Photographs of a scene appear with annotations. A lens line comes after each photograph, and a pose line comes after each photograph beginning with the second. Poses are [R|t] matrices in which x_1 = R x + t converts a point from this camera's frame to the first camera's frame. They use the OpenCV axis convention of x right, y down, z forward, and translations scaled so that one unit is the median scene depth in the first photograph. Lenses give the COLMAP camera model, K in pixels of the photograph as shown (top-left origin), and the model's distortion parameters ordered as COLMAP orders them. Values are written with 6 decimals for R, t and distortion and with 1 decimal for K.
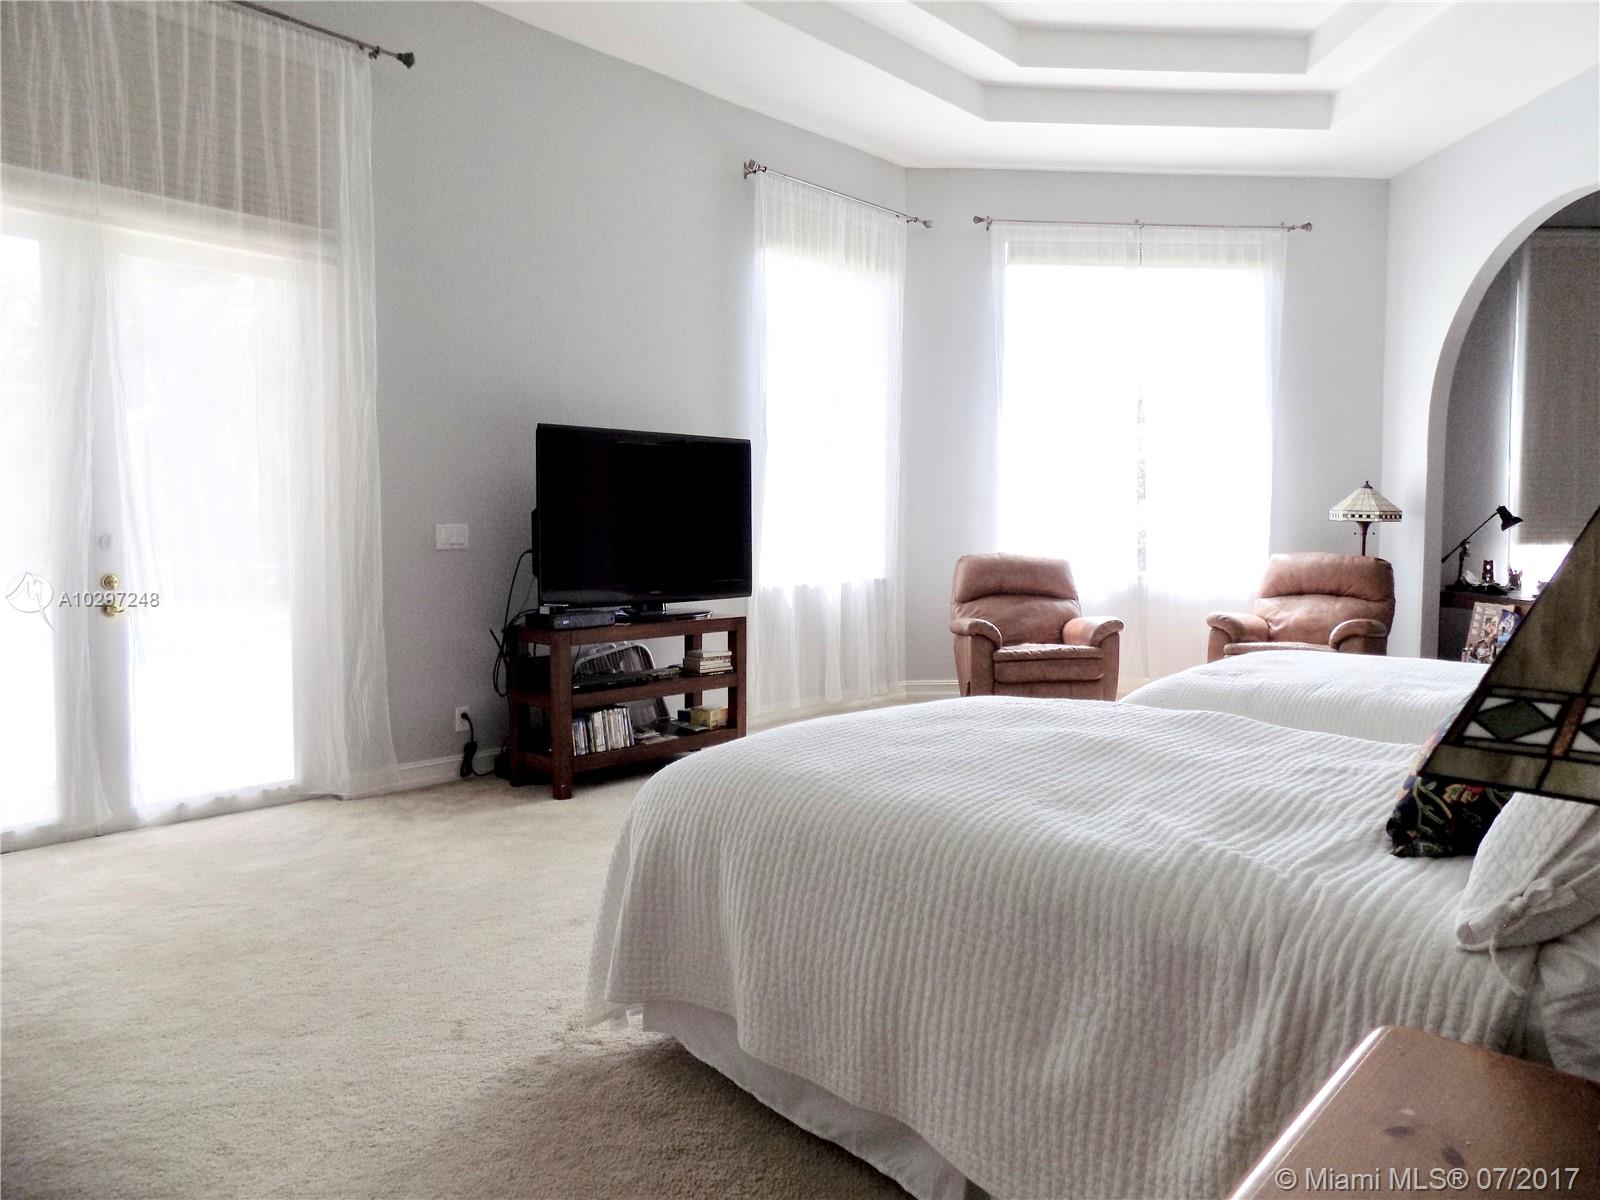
lens RADIAL K [[1089.3, 0, 811.6], [0, 1089.3, 583.4], [0, 0, 1]] dist [-0.066837, 0.075210]
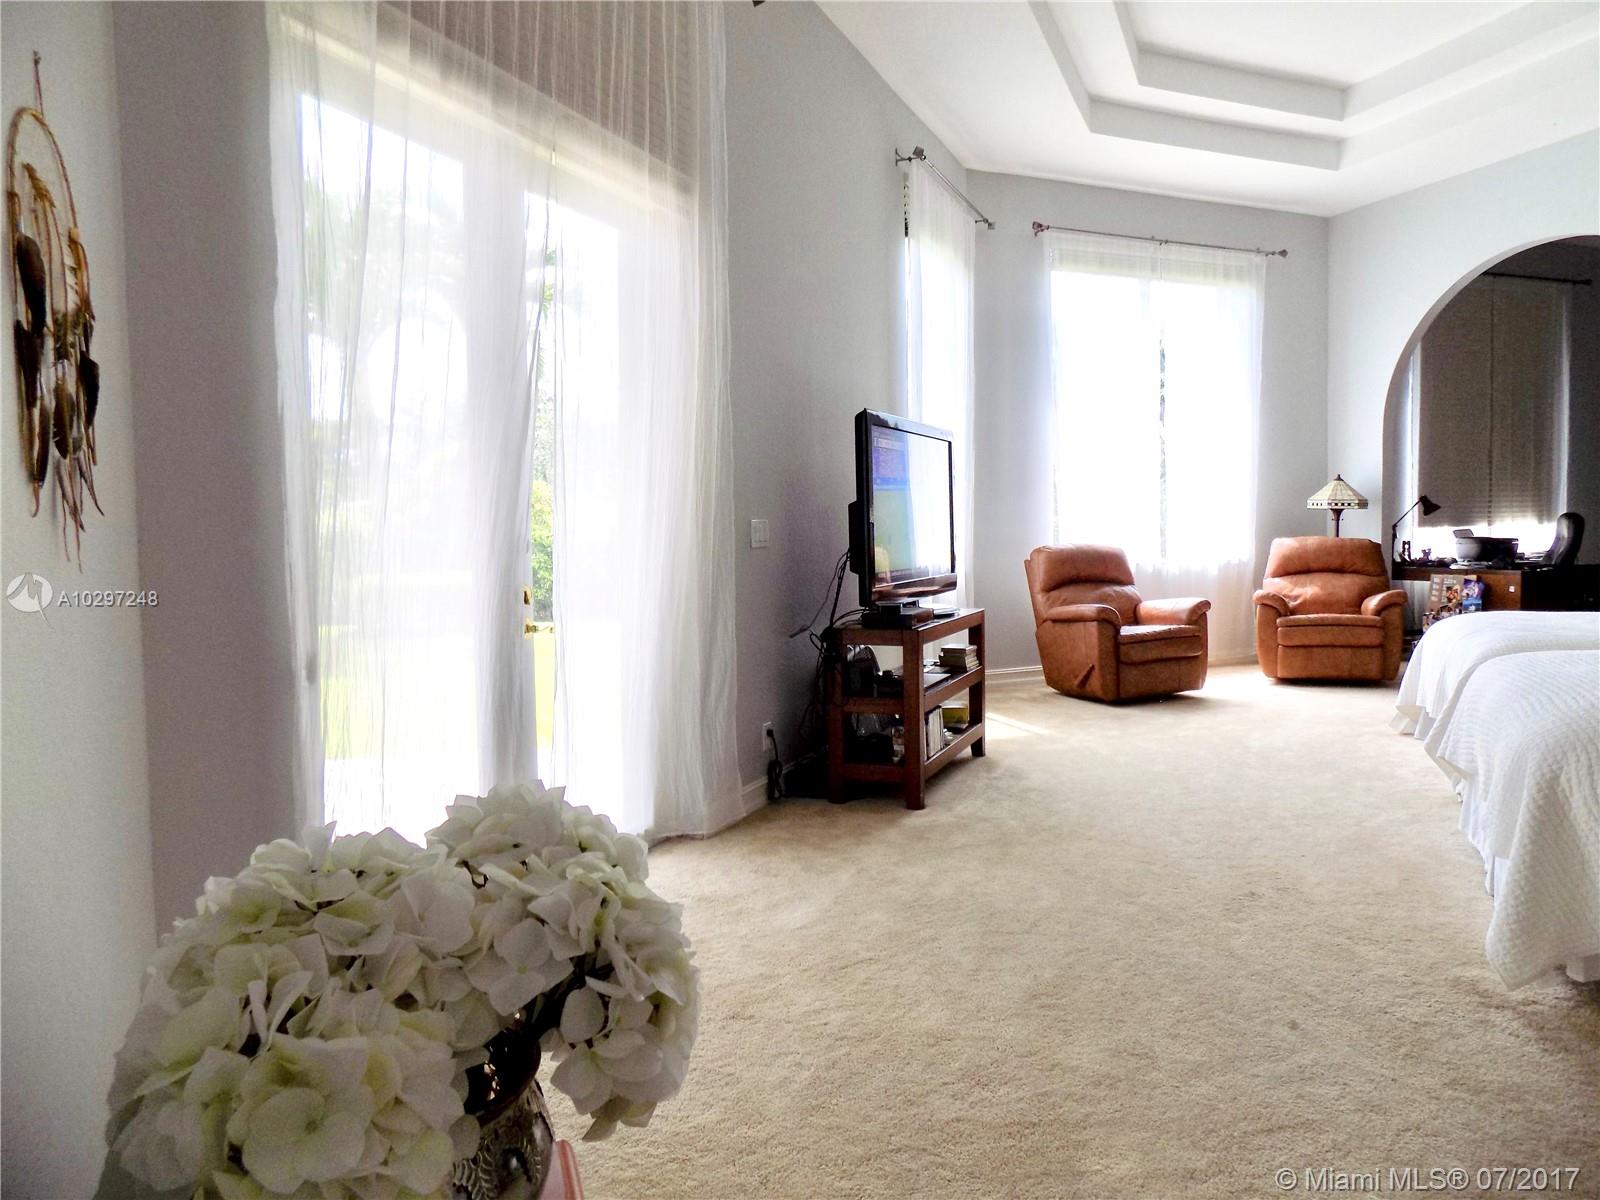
lens RADIAL K [[1089.3, 0, 811.6], [0, 1089.3, 583.4], [0, 0, 1]] dist [-0.066837, 0.075210]
pose [[0.938808, -0.035877, 0.342568, -0.442202], [0.036510, 0.999323, 0.004604, -0.003051], [-0.342501, 0.008184, 0.939482, 0.100514]]
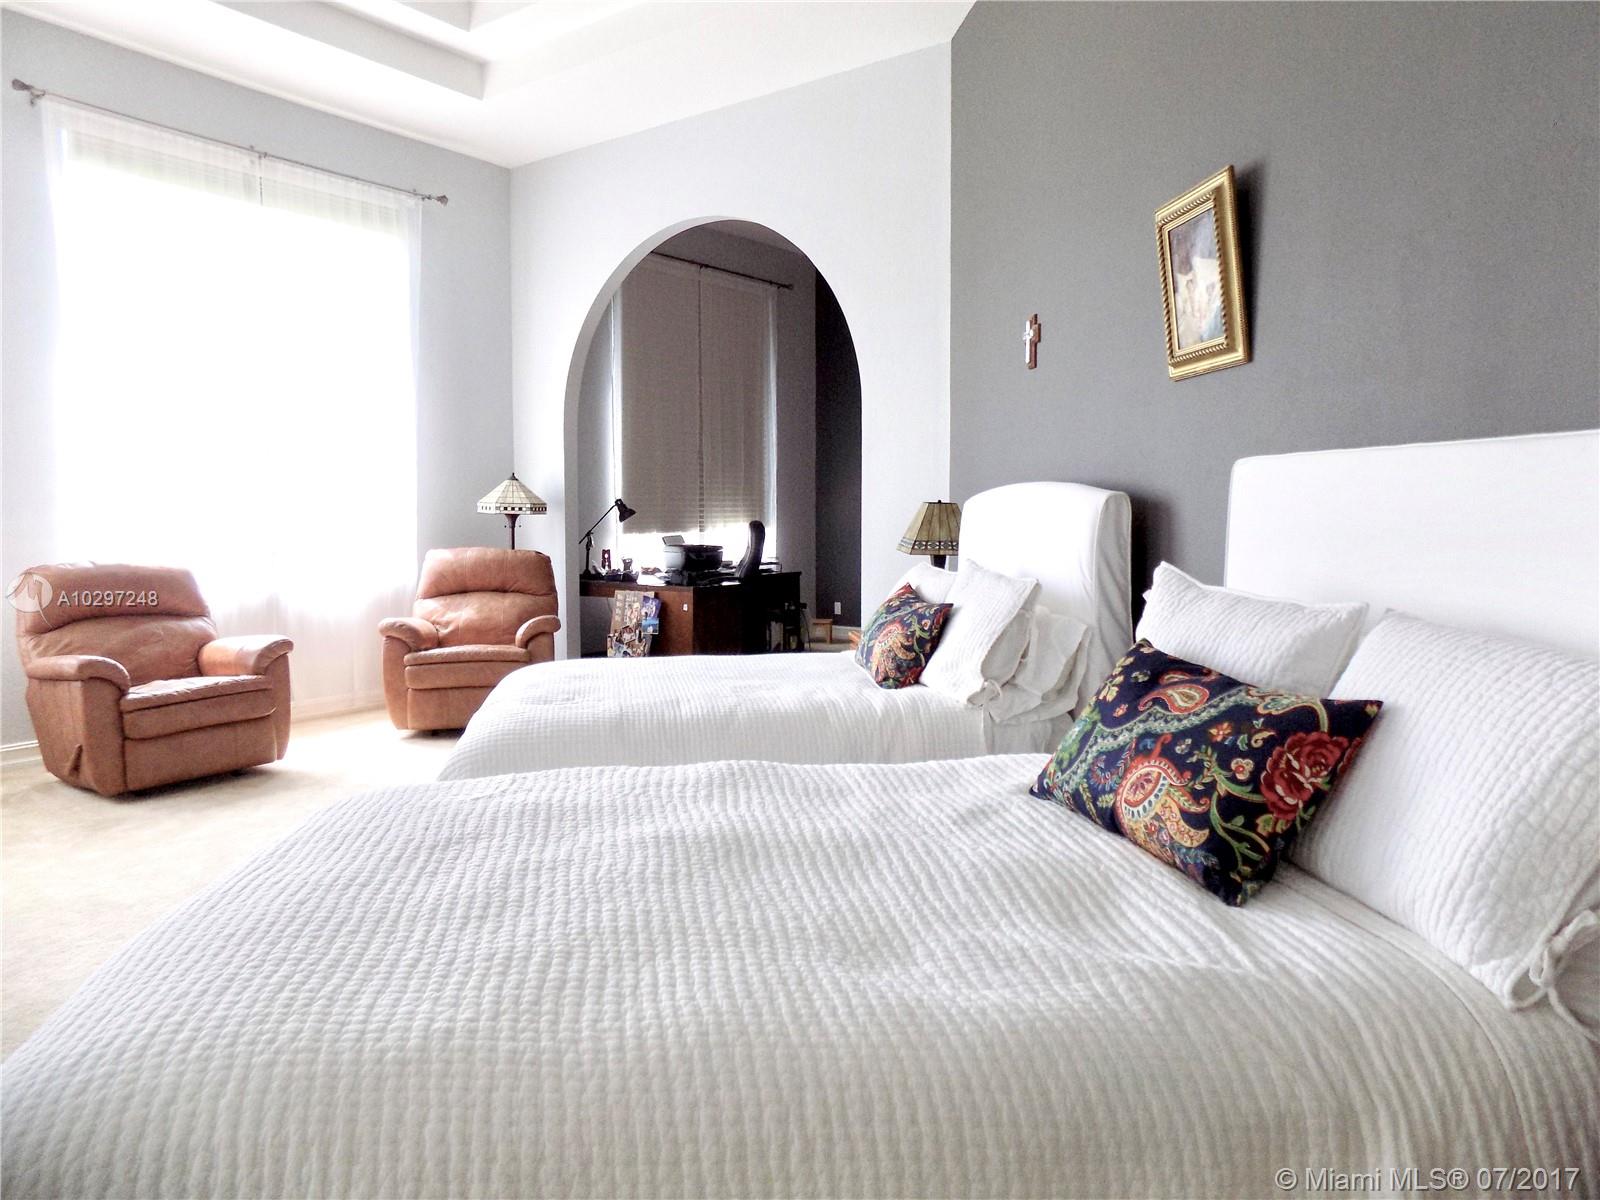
lens RADIAL K [[1089.3, 0, 811.6], [0, 1089.3, 583.4], [0, 0, 1]] dist [-0.066837, 0.075210]
pose [[0.623180, -0.054846, 0.780153, -0.093170], [0.045183, 0.998397, 0.034097, -0.016424], [-0.780772, 0.014001, 0.624659, 0.177441]]
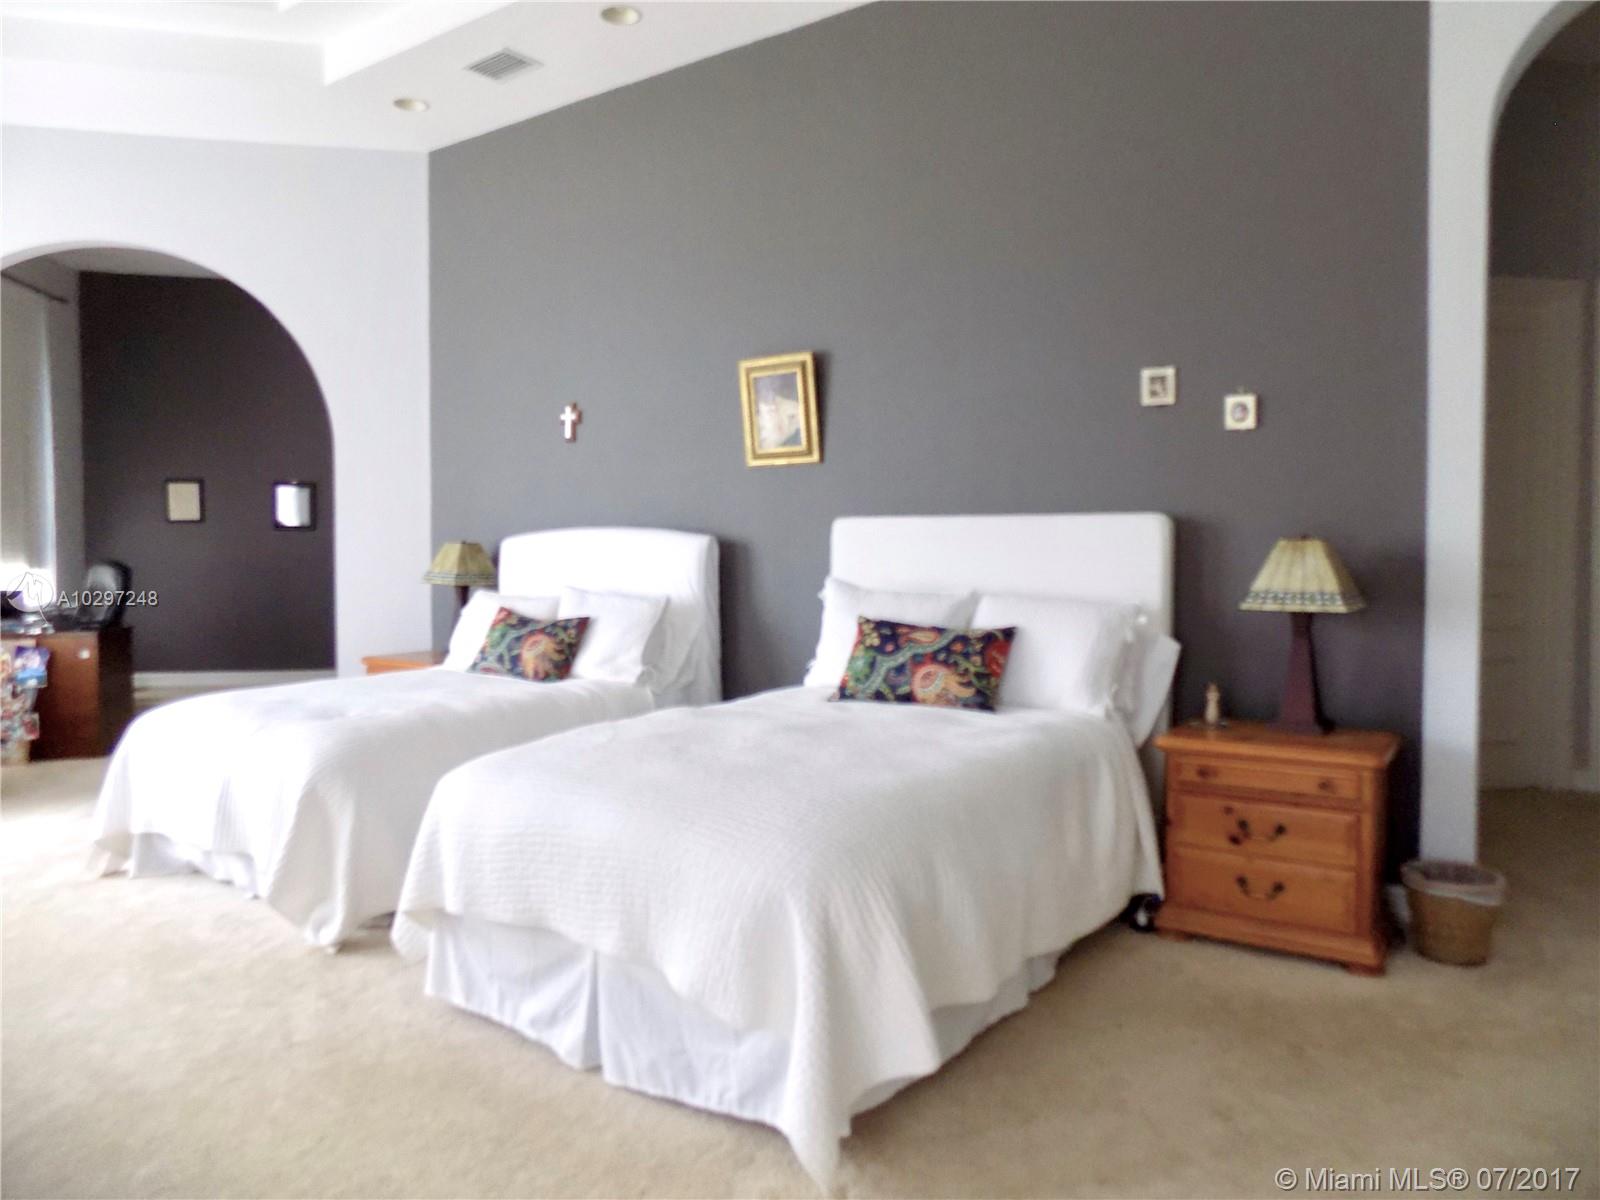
lens RADIAL K [[1089.3, 0, 811.6], [0, 1089.3, 583.4], [0, 0, 1]] dist [-0.066837, 0.075210]
pose [[-0.142857, -0.041809, 0.988860, -0.375204], [0.059916, 0.996910, 0.050805, -0.034725], [-0.987928, 0.066507, -0.139911, 0.403779]]
